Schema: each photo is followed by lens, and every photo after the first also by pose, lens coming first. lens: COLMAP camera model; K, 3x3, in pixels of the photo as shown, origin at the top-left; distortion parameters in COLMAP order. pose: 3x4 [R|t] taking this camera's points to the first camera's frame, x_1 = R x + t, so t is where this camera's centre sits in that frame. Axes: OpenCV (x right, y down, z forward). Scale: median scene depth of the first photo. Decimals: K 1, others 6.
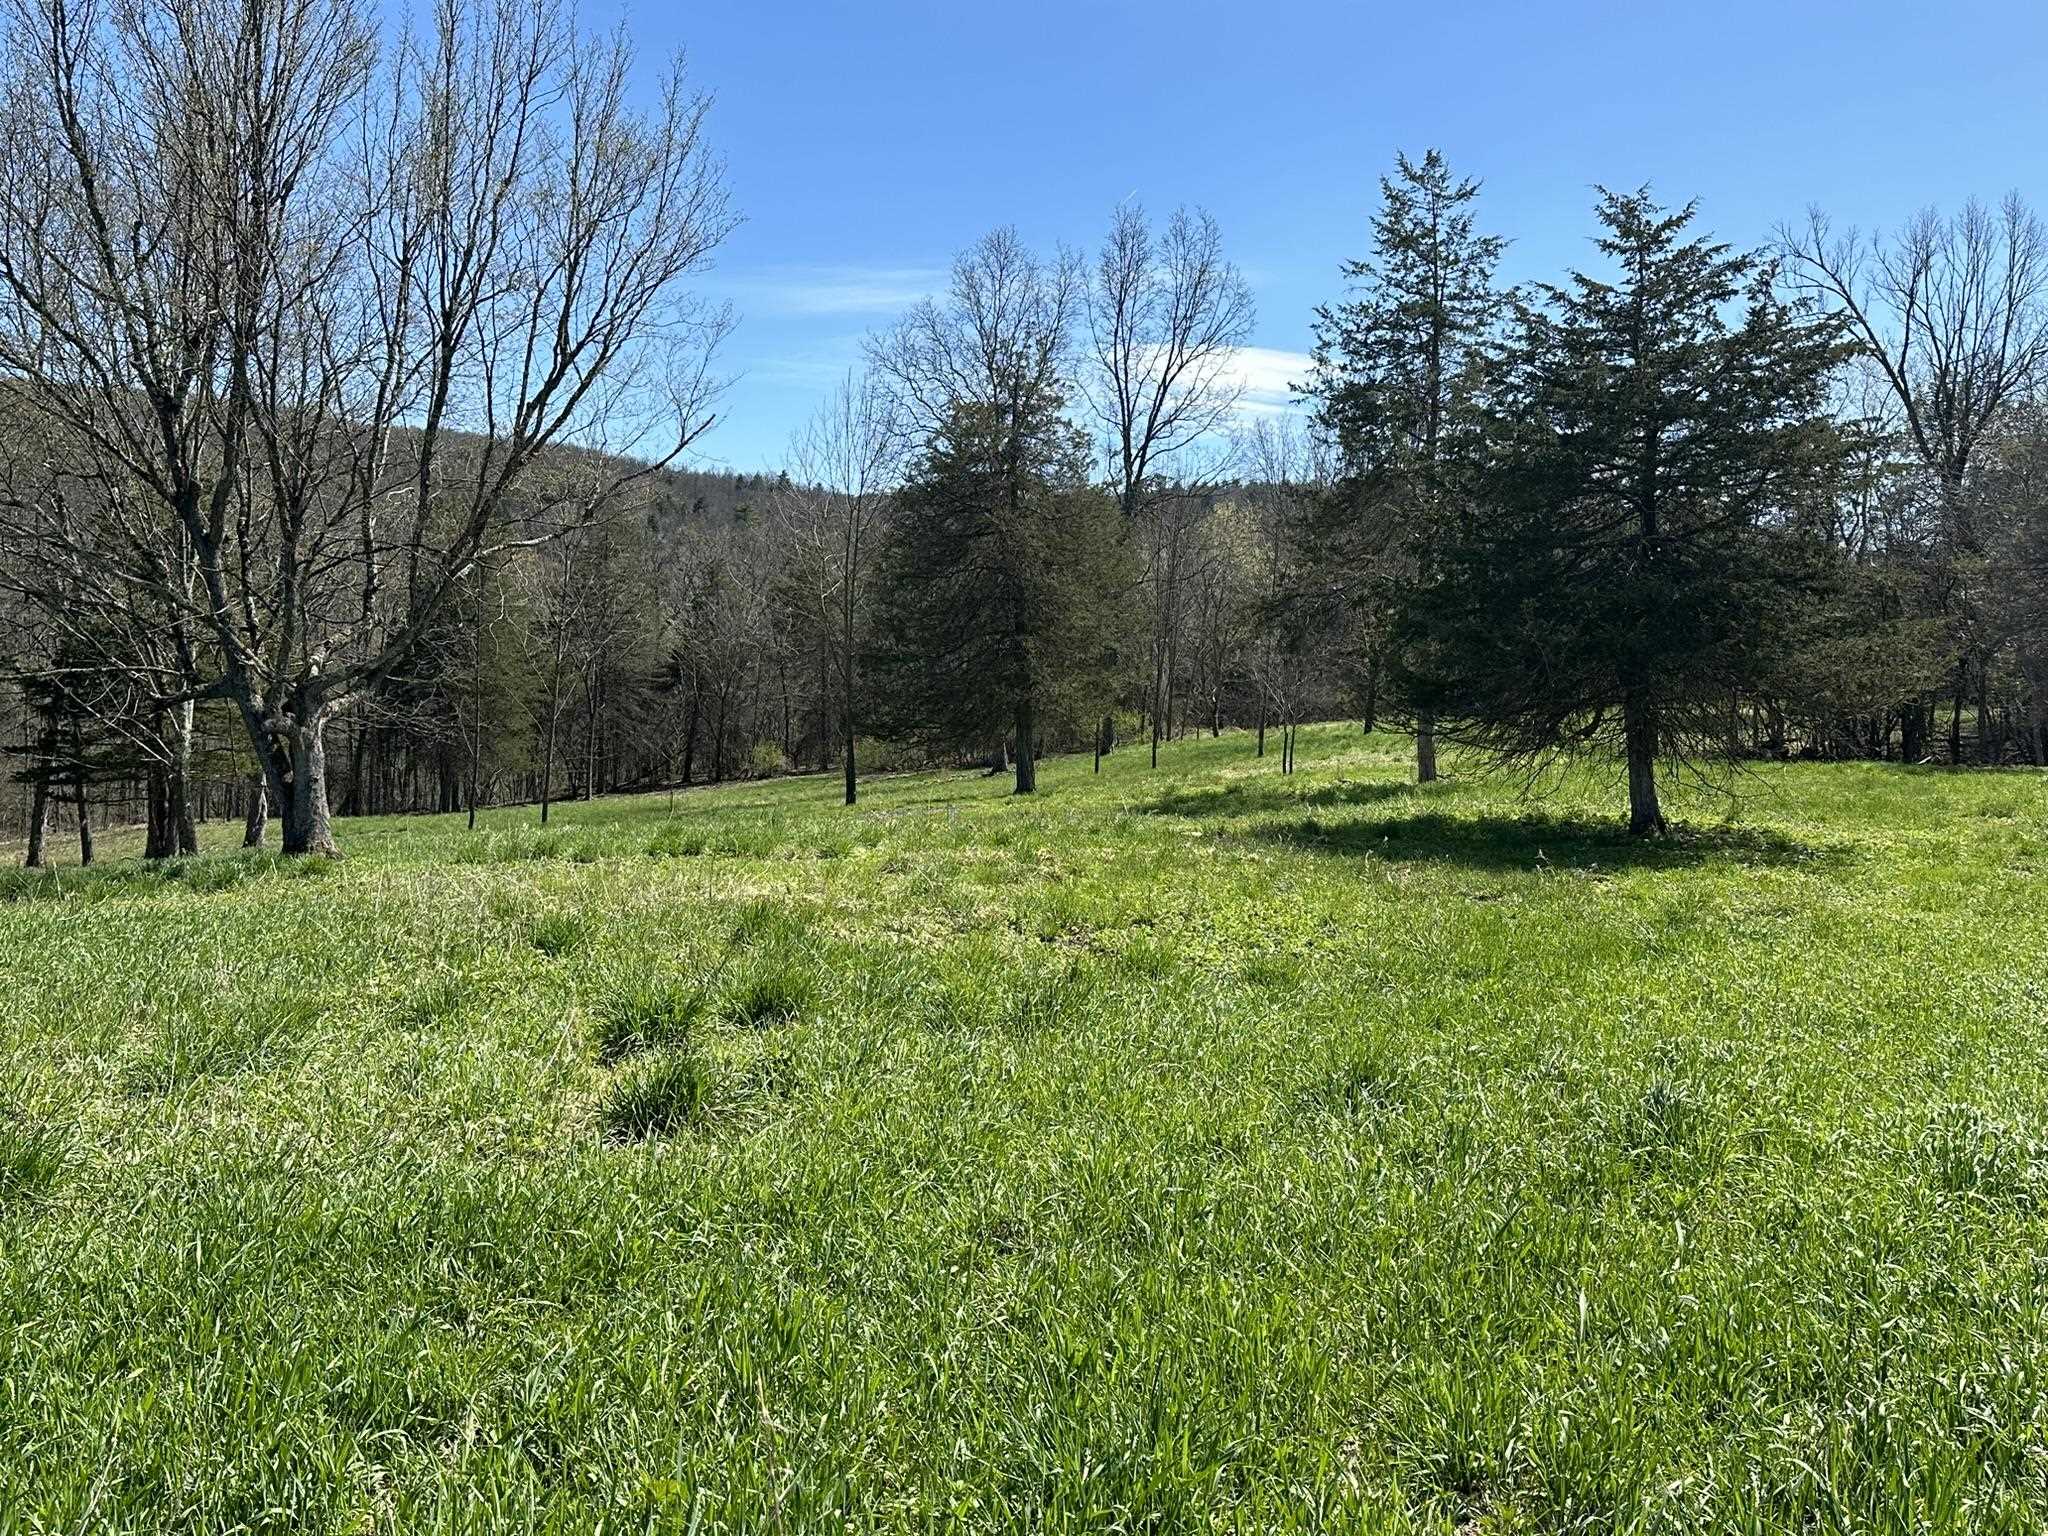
lens RADIAL K [[1865.8, 0, 1086.2], [0, 1865.8, 794.2], [0, 0, 1]] dist [-0.046636, 0.000000]
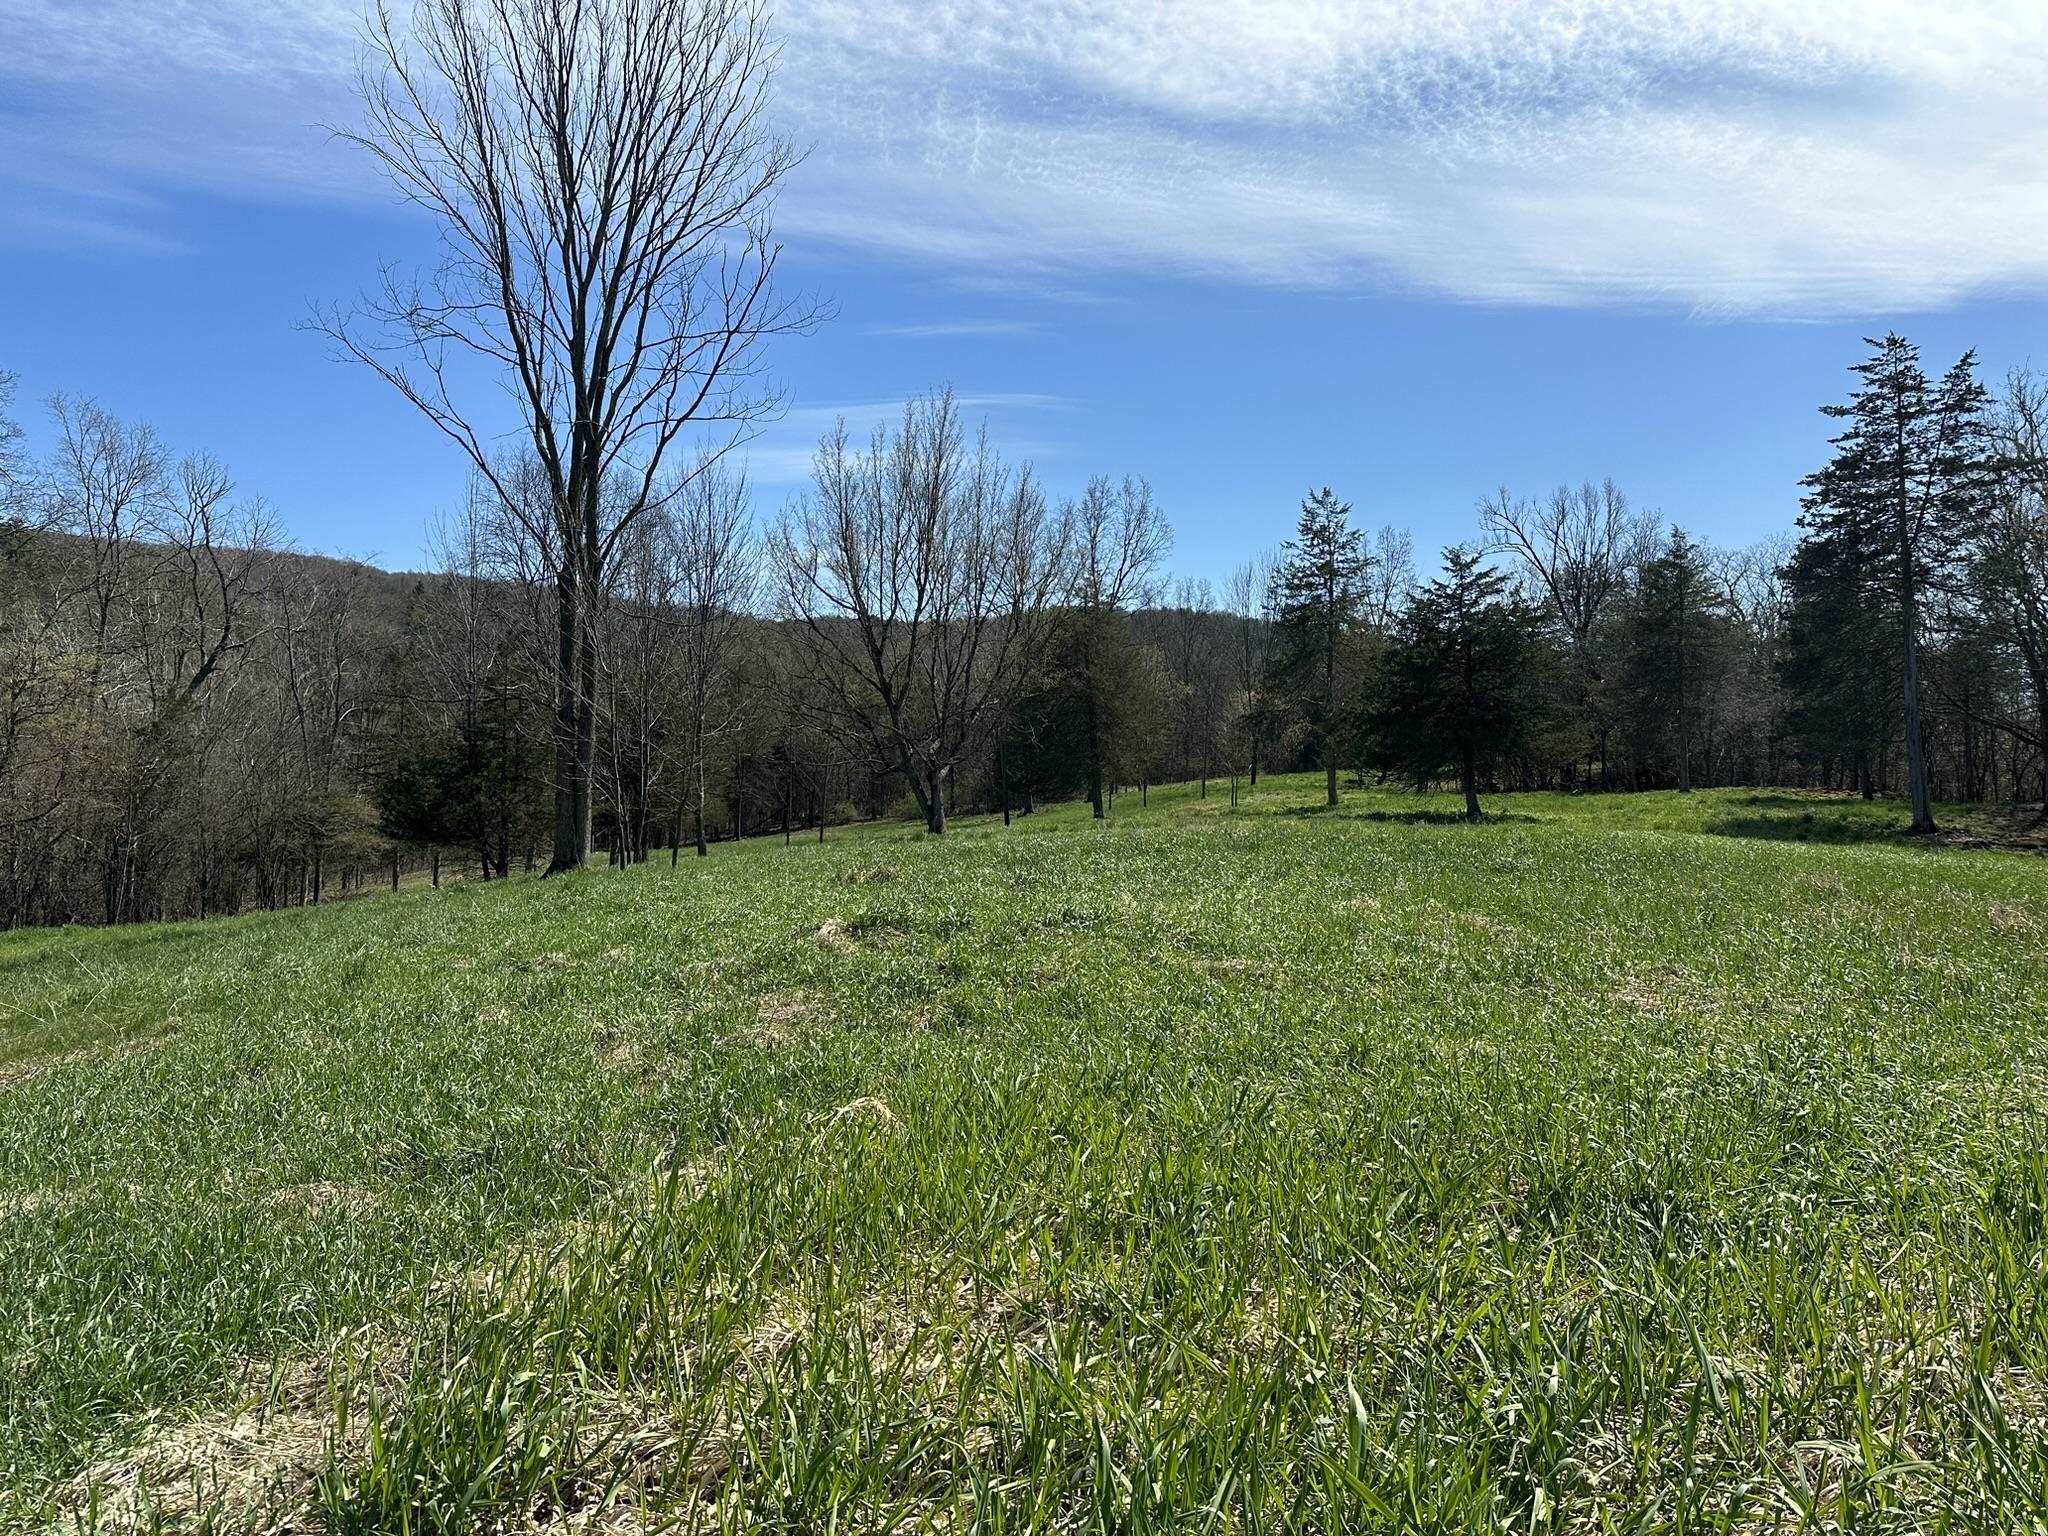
lens RADIAL K [[1393.4, 0, 1041.2], [0, 1393.4, 758.5], [0, 0, 1]] dist [-0.031639, -0.031840]
pose [[0.997383, -0.018285, 0.069944, -0.230597], [0.022368, 0.998064, -0.058036, 0.023993], [-0.068748, 0.059448, 0.995861, -0.455182]]
